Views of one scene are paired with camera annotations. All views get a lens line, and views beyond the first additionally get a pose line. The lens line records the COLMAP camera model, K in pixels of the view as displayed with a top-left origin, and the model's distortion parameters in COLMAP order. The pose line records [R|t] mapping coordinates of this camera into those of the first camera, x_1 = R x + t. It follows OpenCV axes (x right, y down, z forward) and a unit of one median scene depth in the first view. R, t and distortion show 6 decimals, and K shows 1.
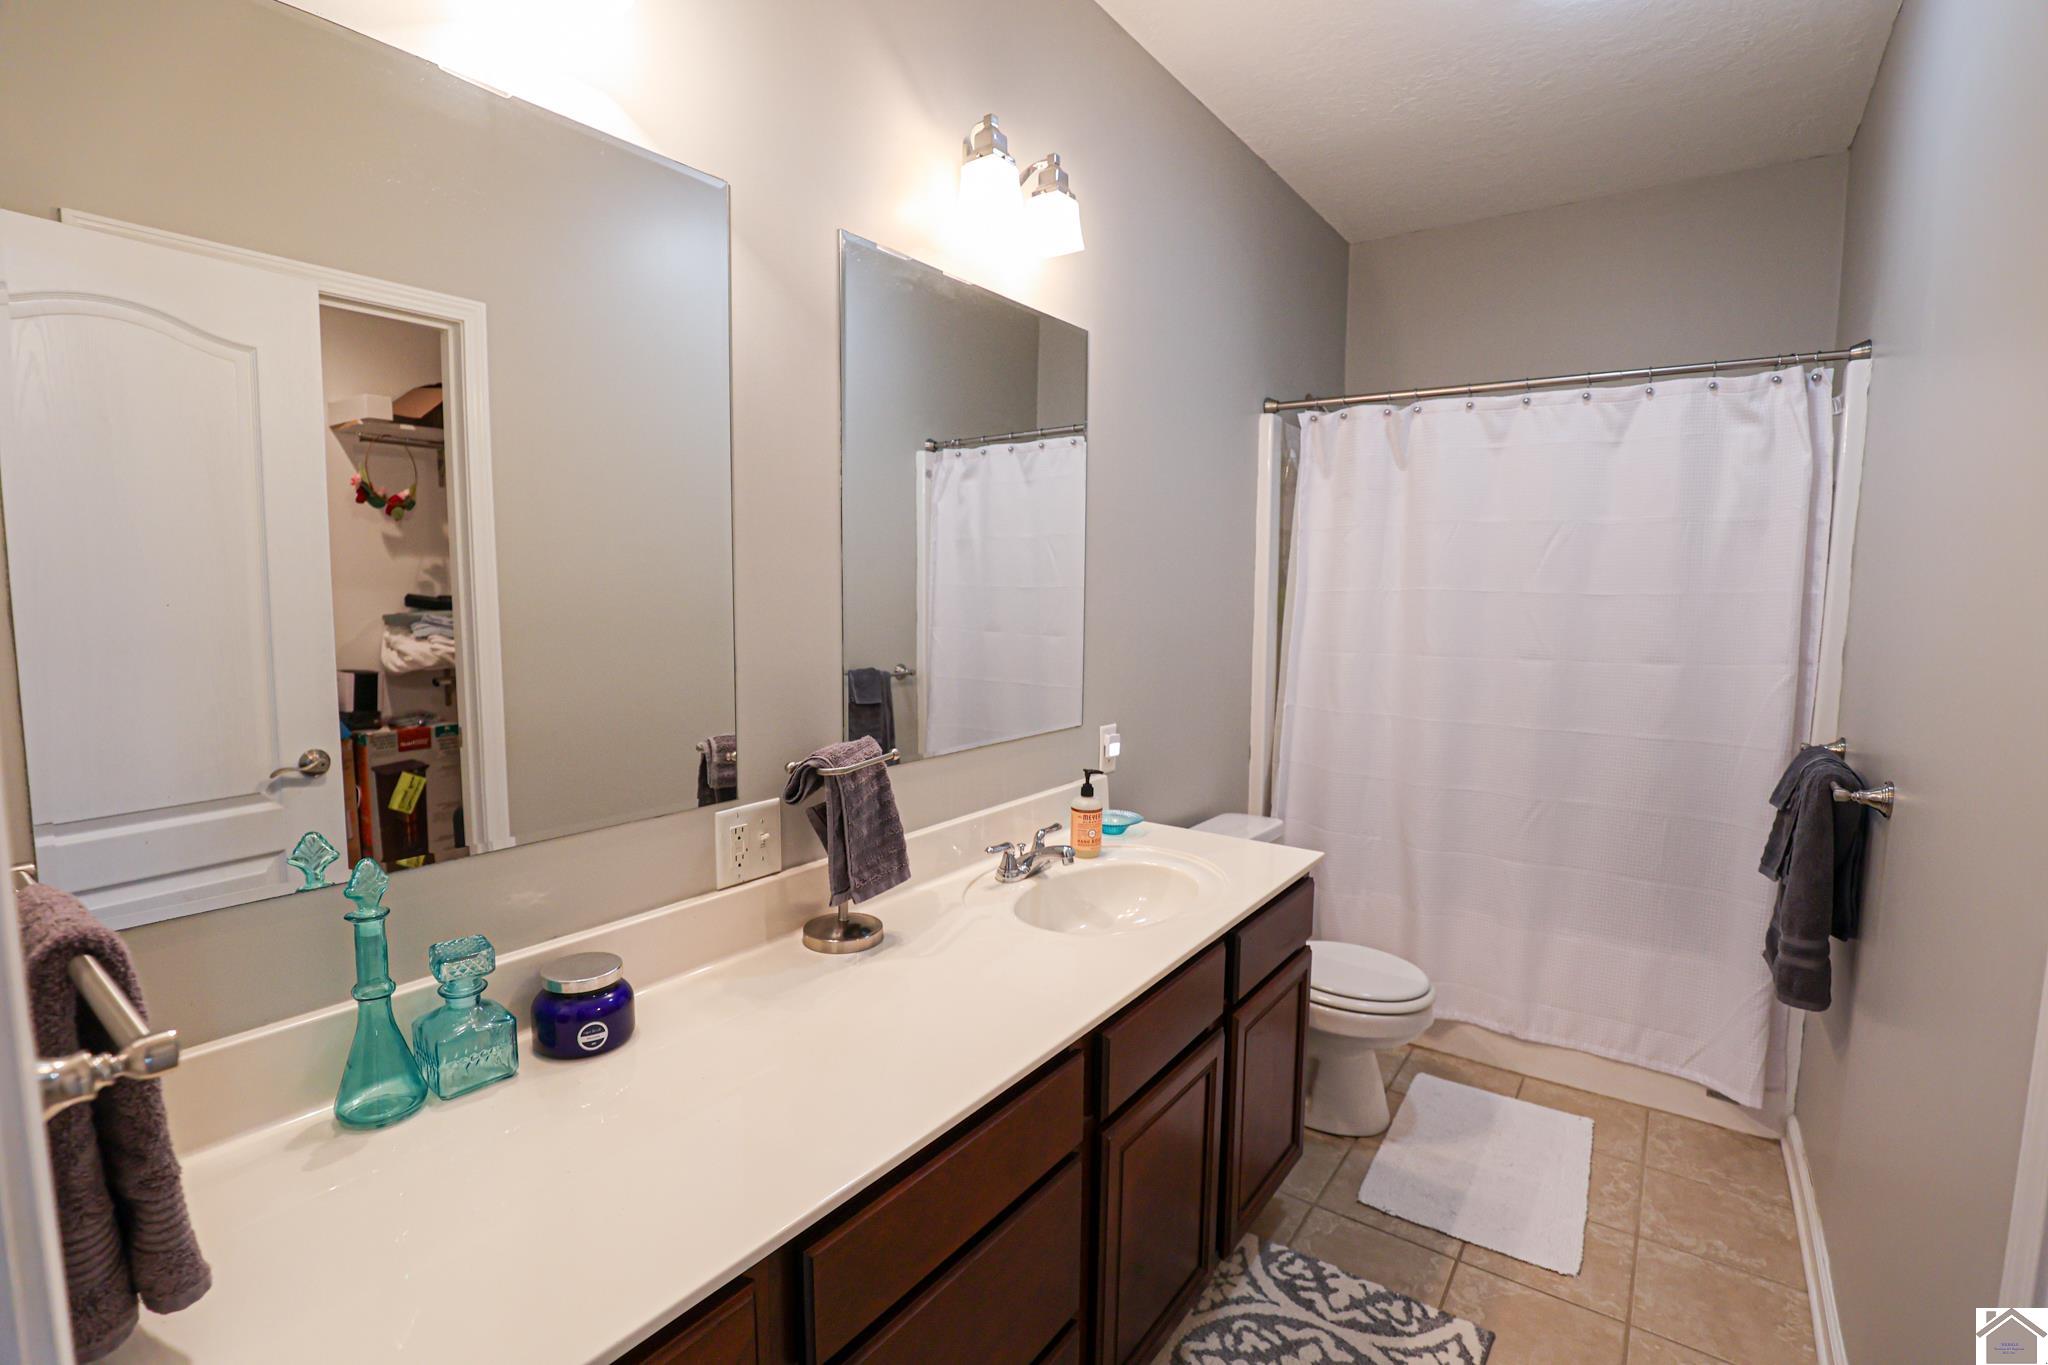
lens RADIAL K [[956.5, 0, 1033.3], [0, 956.5, 673.9], [0, 0, 1]] dist [-0.043052, 0.016295]
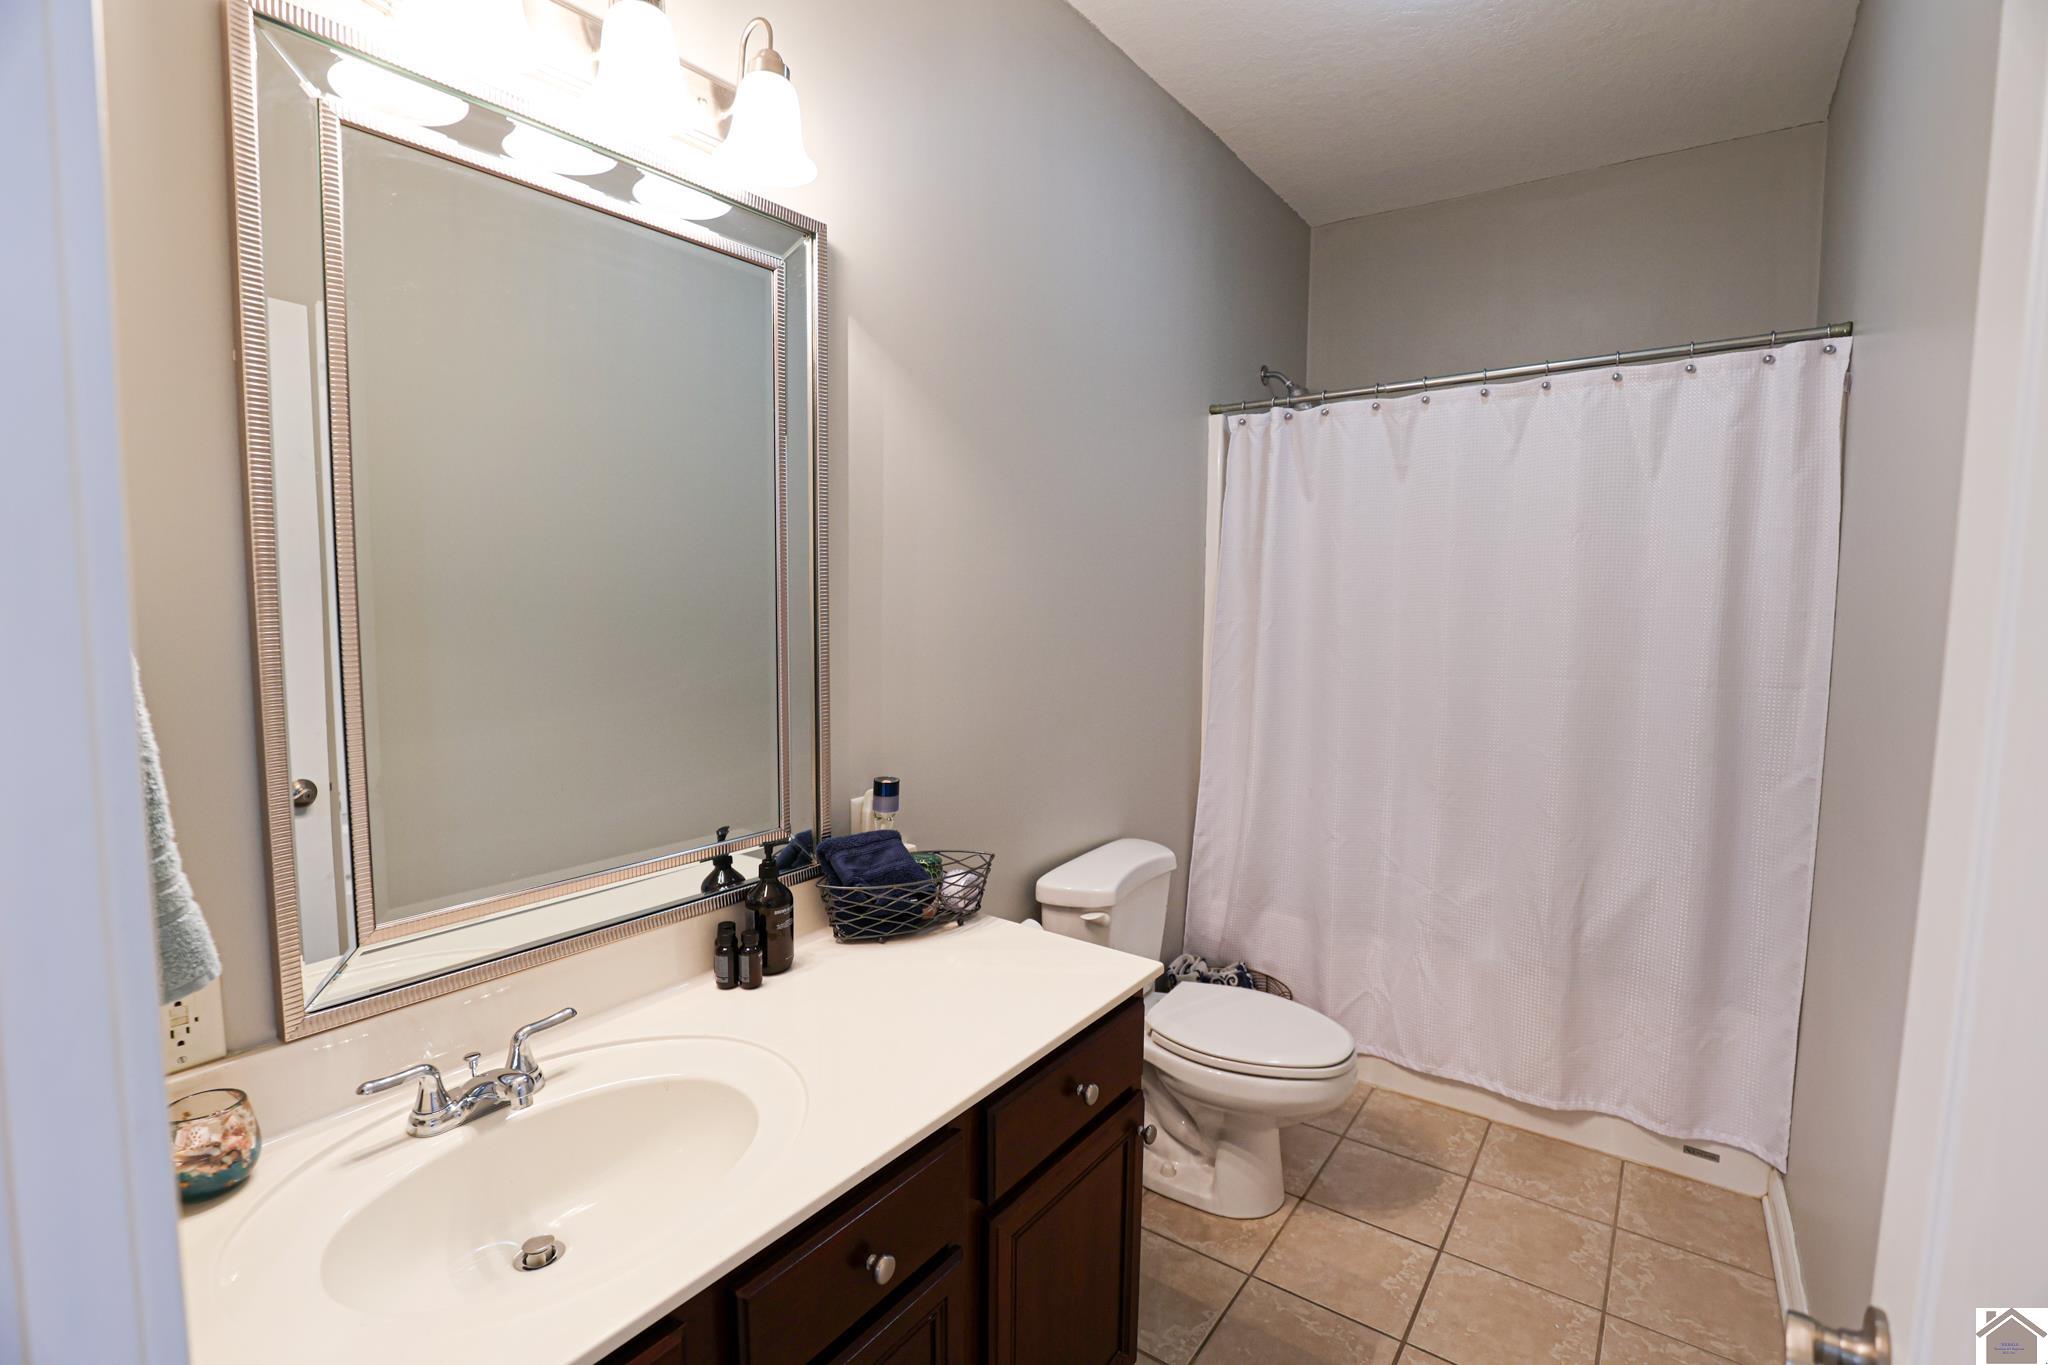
lens RADIAL K [[939.2, 0, 1023.3], [0, 939.2, 678.5], [0, 0, 1]] dist [-0.040033, 0.000673]
pose [[0.999979, -0.006339, -0.001290, 0.104704], [0.006346, 0.999967, 0.005162, -0.016156], [0.001257, -0.005170, 0.999986, 0.149549]]
